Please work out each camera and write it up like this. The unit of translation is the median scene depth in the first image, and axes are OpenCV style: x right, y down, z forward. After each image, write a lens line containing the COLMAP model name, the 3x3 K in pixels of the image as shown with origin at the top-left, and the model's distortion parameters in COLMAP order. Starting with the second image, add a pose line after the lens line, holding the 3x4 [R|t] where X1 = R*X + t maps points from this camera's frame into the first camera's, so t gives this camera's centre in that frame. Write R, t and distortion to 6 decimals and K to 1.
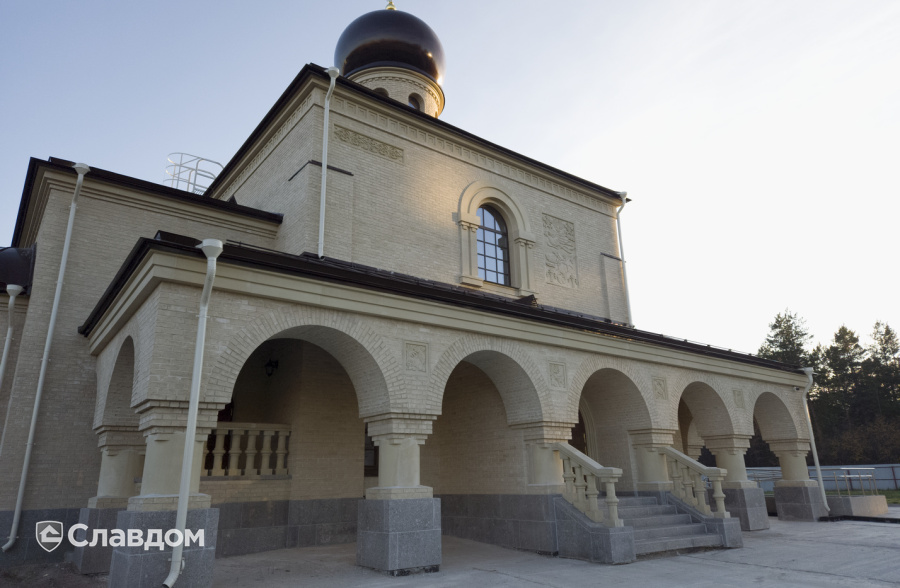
lens RADIAL K [[601.0, 0, 450.7], [0, 601.0, 293.9], [0, 0, 1]] dist [0.068399, -0.049807]
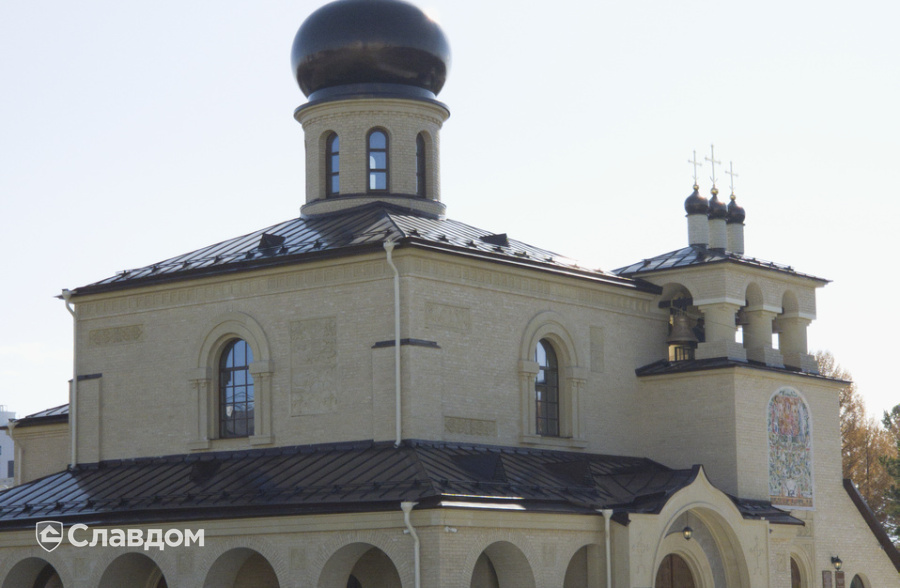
lens RADIAL K [[2280.4, 0, 448.4], [0, 2280.4, 289.2], [0, 0, 1]] dist [-0.207511, 0.000000]
pose [[0.967070, 0.043127, 0.250830, -0.960114], [-0.080689, 0.986651, 0.141450, -0.721547], [-0.241381, -0.157031, 0.957641, -2.257633]]
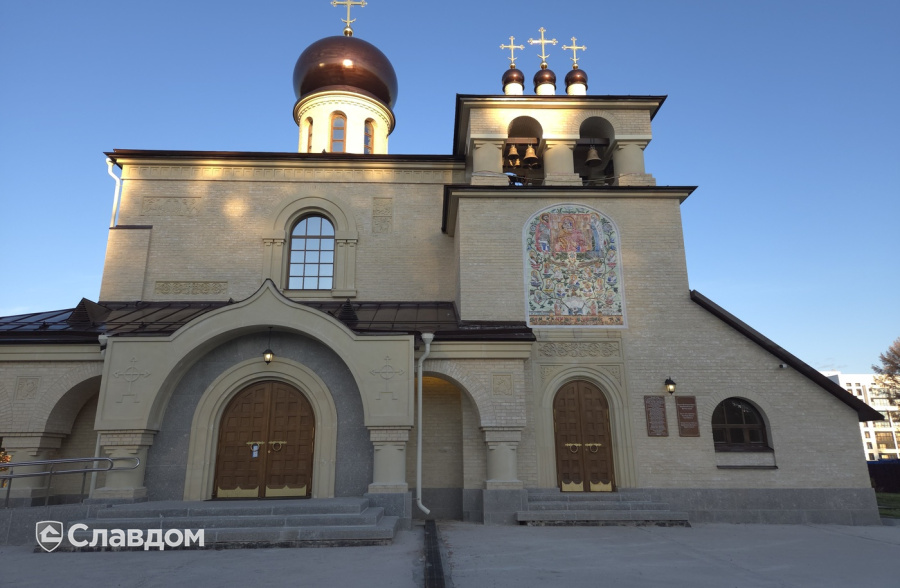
lens RADIAL K [[601.0, 0, 449.9], [0, 601.0, 291.3], [0, 0, 1]] dist [0.068399, -0.049807]
pose [[0.817469, -0.140817, -0.558494, 0.897022], [0.166316, 0.986059, -0.005185, 0.034710], [0.551438, -0.088648, 0.829492, 0.260375]]
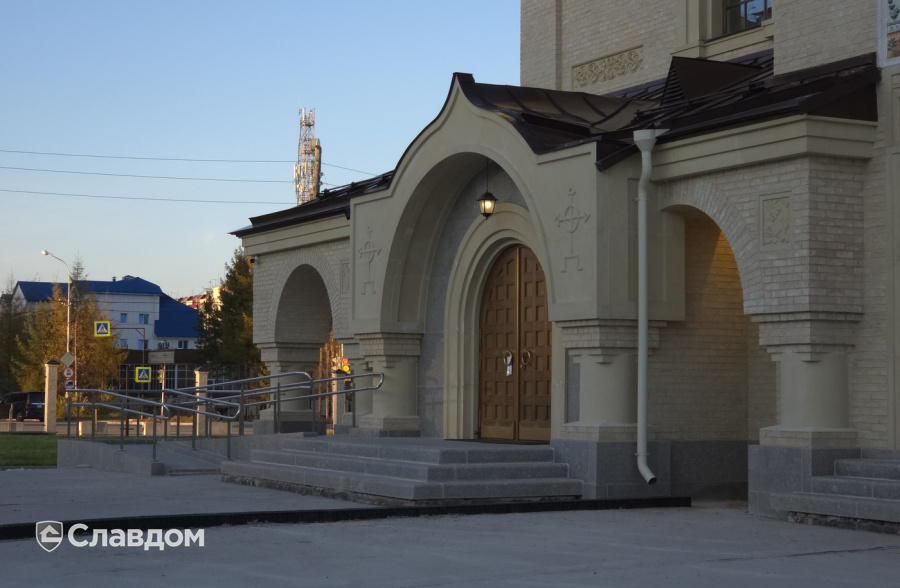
lens RADIAL K [[1718.9, 0, 431.0], [0, 1718.9, 286.8], [0, 0, 1]] dist [-0.010634, 0.000000]
pose [[-0.180225, -0.039773, -0.982821, 1.538964], [0.294273, 0.951239, -0.092457, 0.245250], [0.938575, -0.305880, -0.159733, 0.944376]]
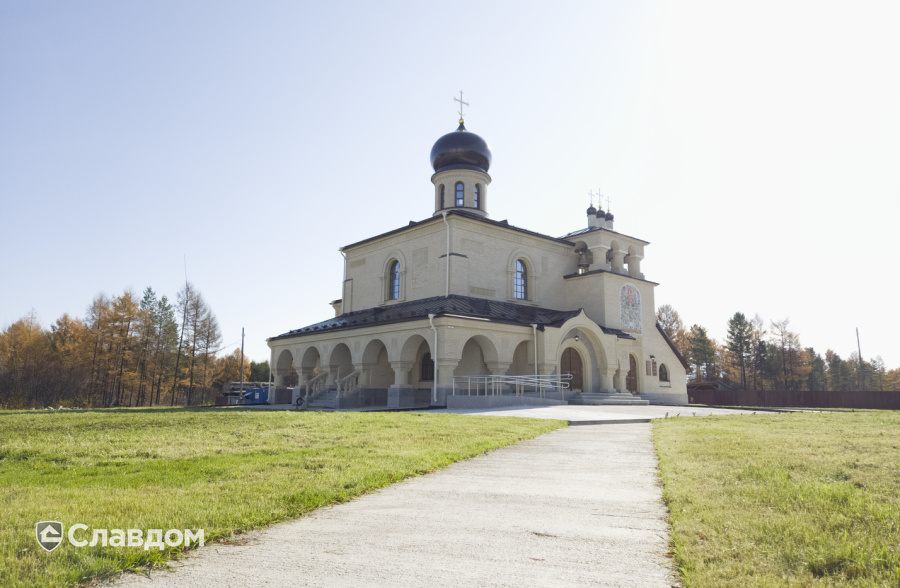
lens RADIAL K [[610.3, 0, 452.3], [0, 610.3, 293.4], [0, 0, 1]] dist [0.024915, -0.000707]
pose [[0.997676, 0.042293, 0.053415, -0.302027], [-0.049279, 0.989333, 0.137082, -0.336276], [-0.047047, -0.139395, 0.989119, -1.206552]]
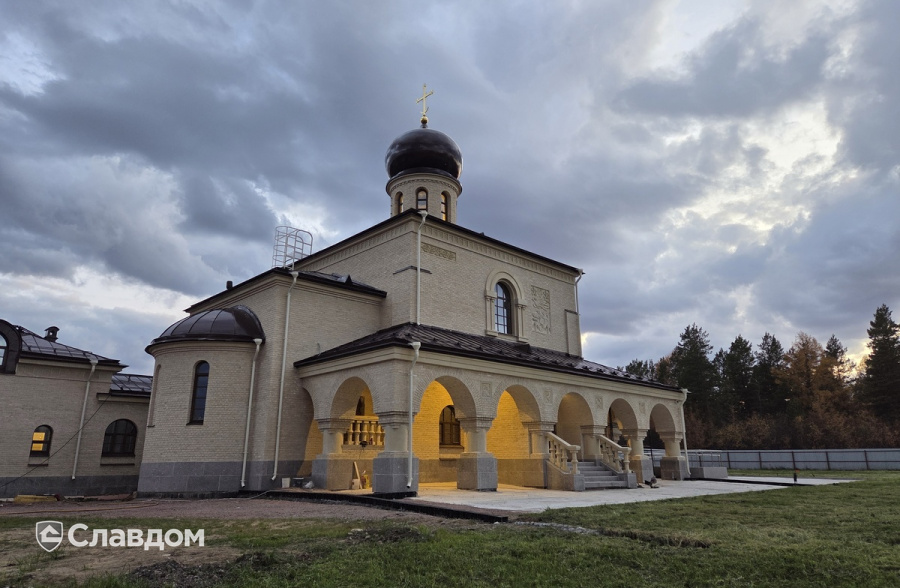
lens RADIAL K [[601.0, 0, 448.9], [0, 601.0, 296.1], [0, 0, 1]] dist [0.068399, -0.049807]
pose [[0.993893, 0.046419, 0.100113, -0.248198], [-0.049761, 0.998276, 0.031137, -0.165415], [-0.098495, -0.035928, 0.994489, -0.618436]]
